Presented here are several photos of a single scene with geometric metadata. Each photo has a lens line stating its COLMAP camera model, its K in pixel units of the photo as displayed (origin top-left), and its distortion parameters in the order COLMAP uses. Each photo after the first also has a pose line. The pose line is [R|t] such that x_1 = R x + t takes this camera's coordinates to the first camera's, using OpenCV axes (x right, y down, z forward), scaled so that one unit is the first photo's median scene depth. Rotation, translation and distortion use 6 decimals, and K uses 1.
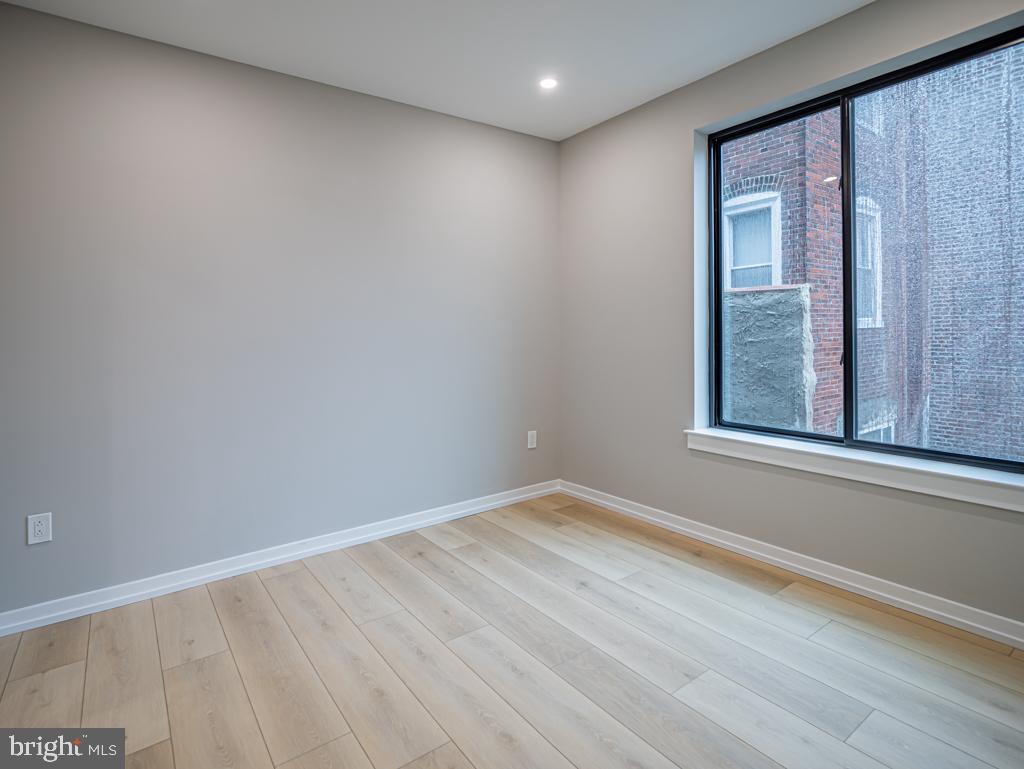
lens RADIAL K [[542.5, 0, 512.0], [0, 542.5, 384.5], [0, 0, 1]] dist [-0.001770, -0.000211]
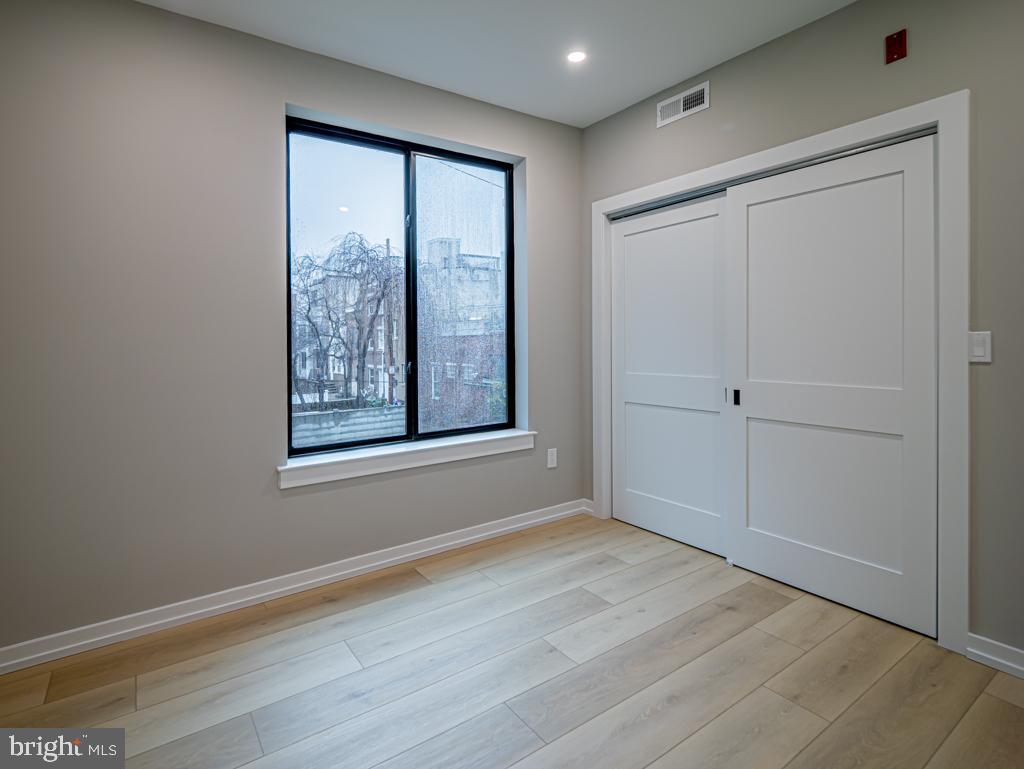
lens RADIAL K [[522.1, 0, 512.0], [0, 522.1, 384.5], [0, 0, 1]] dist [0.003745, 0.000362]
pose [[0.027380, -0.074338, 0.996857, -0.547611], [0.111030, 0.991287, 0.070873, -0.069422], [-0.993440, 0.108740, 0.035395, 0.761682]]
